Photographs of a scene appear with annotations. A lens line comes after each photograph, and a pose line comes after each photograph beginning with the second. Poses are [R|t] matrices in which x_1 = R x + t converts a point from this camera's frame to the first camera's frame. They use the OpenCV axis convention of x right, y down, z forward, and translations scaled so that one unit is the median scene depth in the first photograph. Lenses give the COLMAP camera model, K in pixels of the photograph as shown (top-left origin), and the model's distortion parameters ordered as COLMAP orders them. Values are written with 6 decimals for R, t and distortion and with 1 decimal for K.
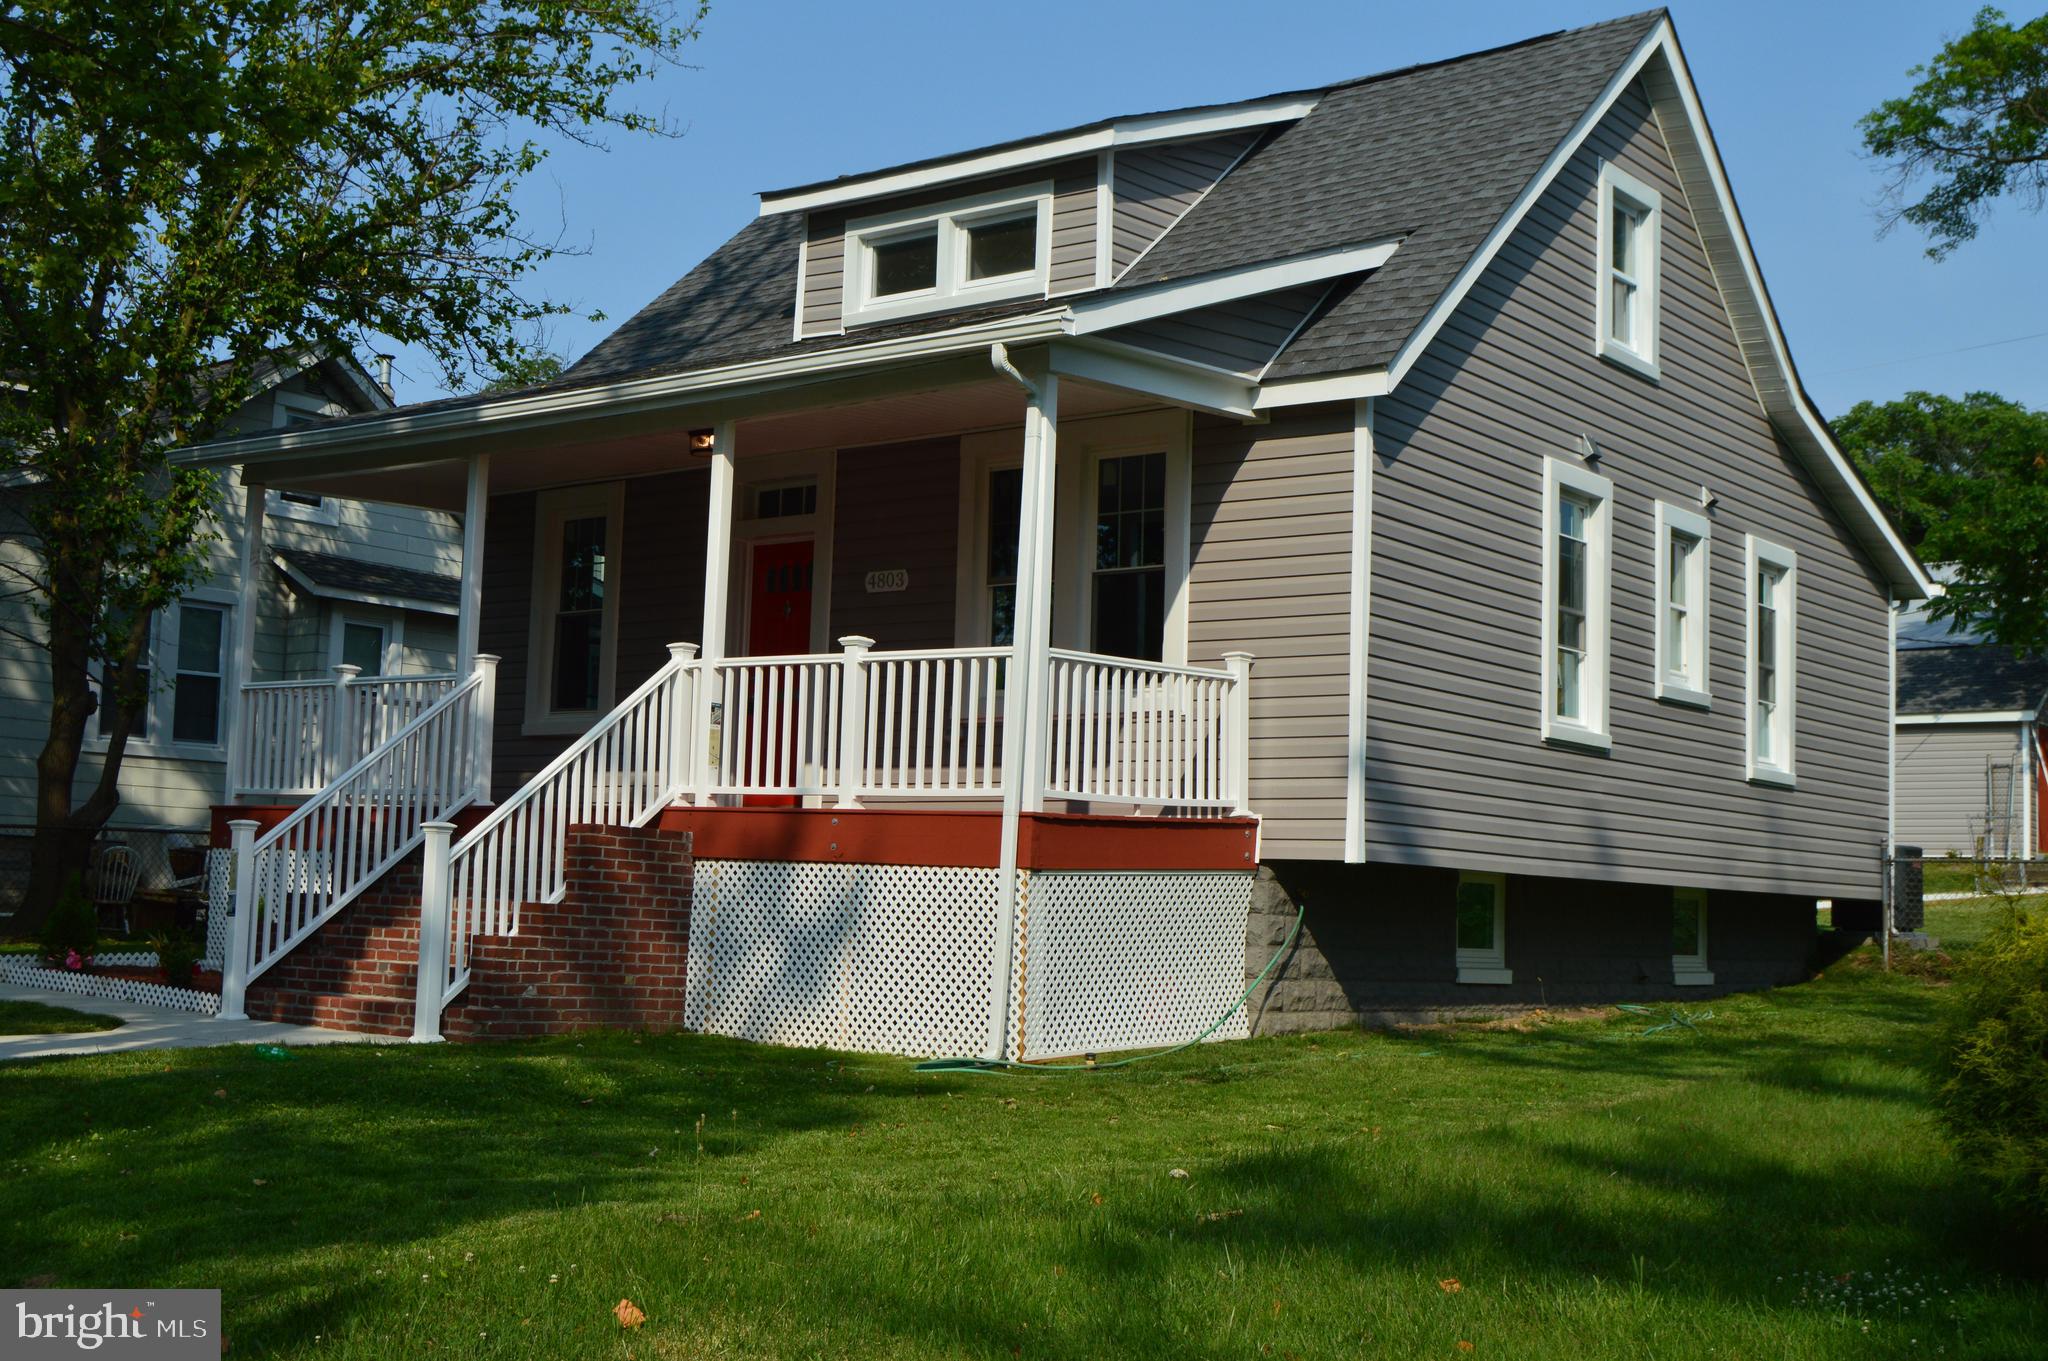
lens RADIAL K [[2392.4, 0, 1022.4], [0, 2392.4, 706.8], [0, 0, 1]] dist [-0.028386, -0.022292]
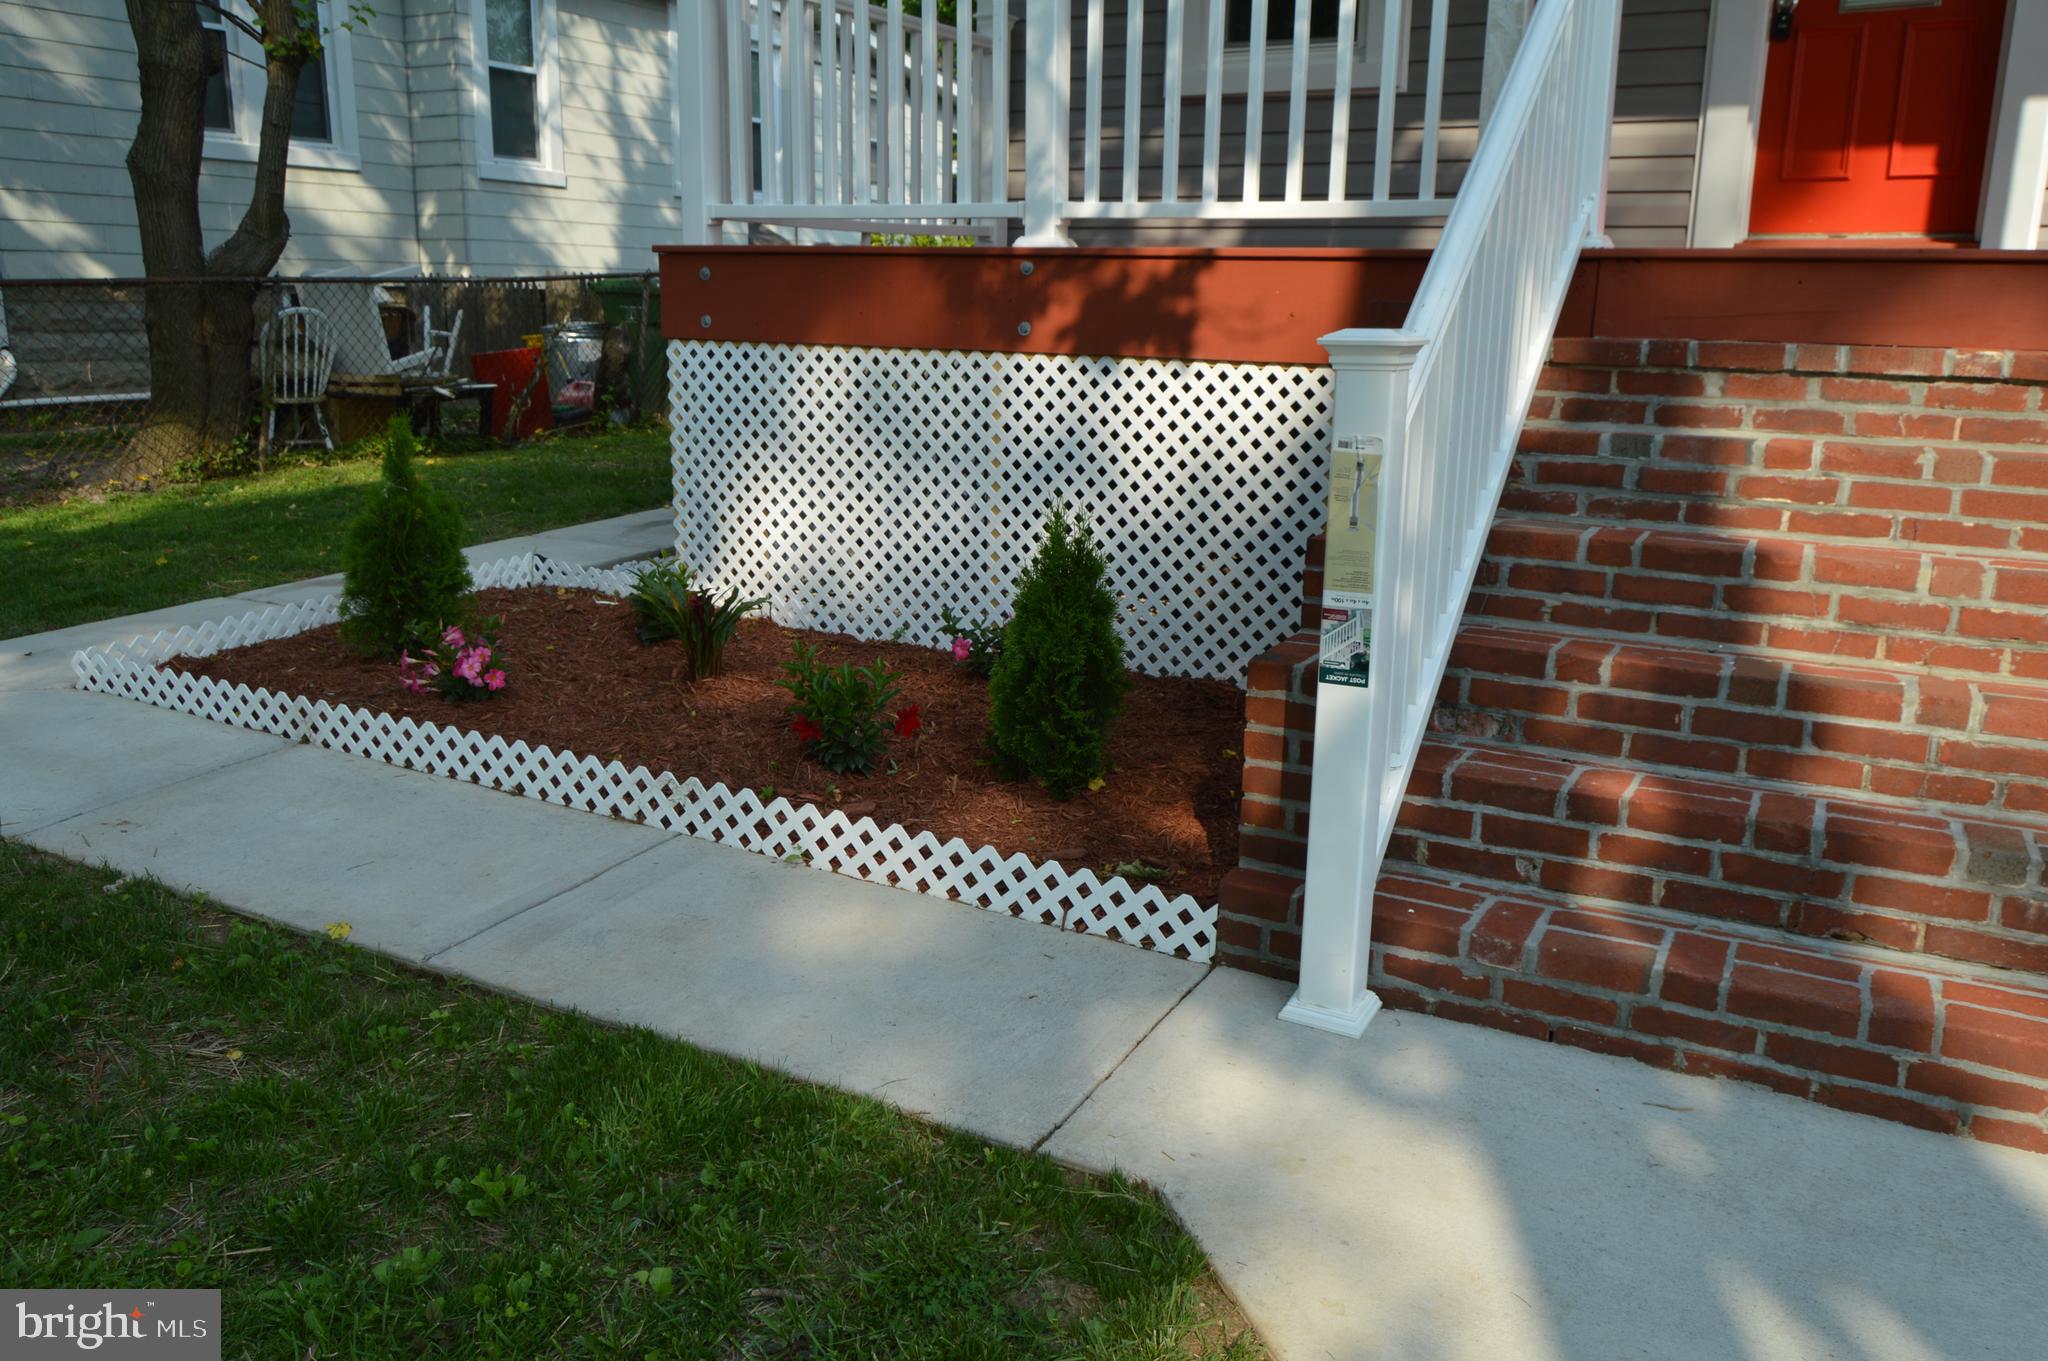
lens RADIAL K [[1603.2, 0, 1033.5], [0, 1603.2, 676.9], [0, 0, 1]] dist [-0.019585, 0.014787]
pose [[0.983605, -0.057641, 0.170878, -0.352734], [0.000428, 0.948287, 0.317413, 0.024608], [-0.180337, -0.312136, 0.932765, 0.736512]]
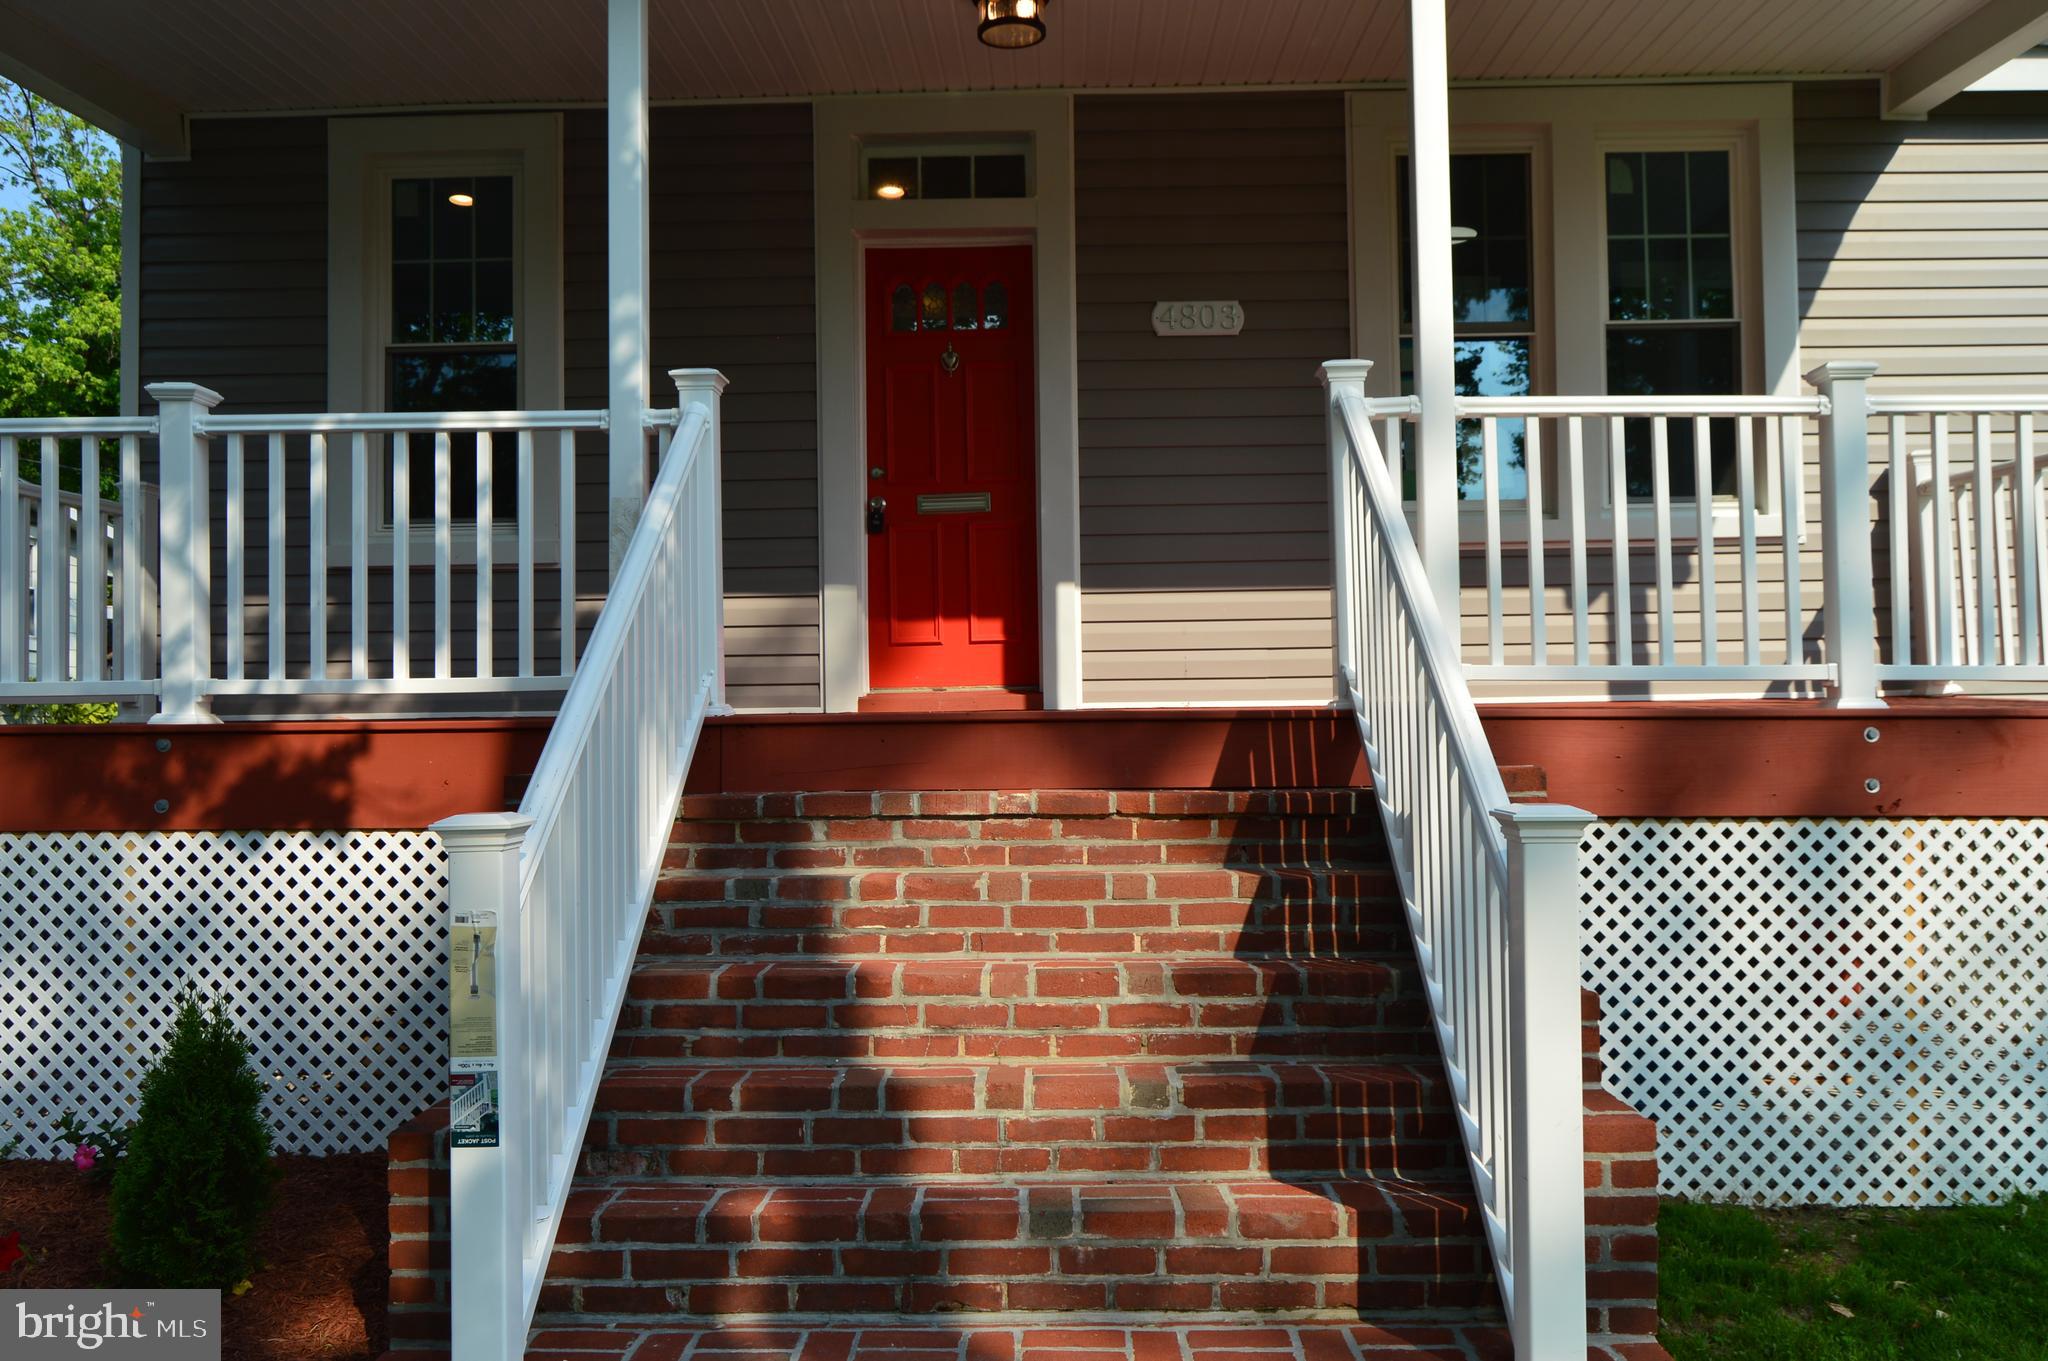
lens RADIAL K [[1603.2, 0, 1033.5], [0, 1603.2, 676.9], [0, 0, 1]] dist [-0.019585, 0.014787]
pose [[0.794898, -0.025808, 0.606193, -0.348621], [-0.011251, 0.998296, 0.057255, 0.016436], [-0.606638, -0.052332, 0.793254, 0.713342]]
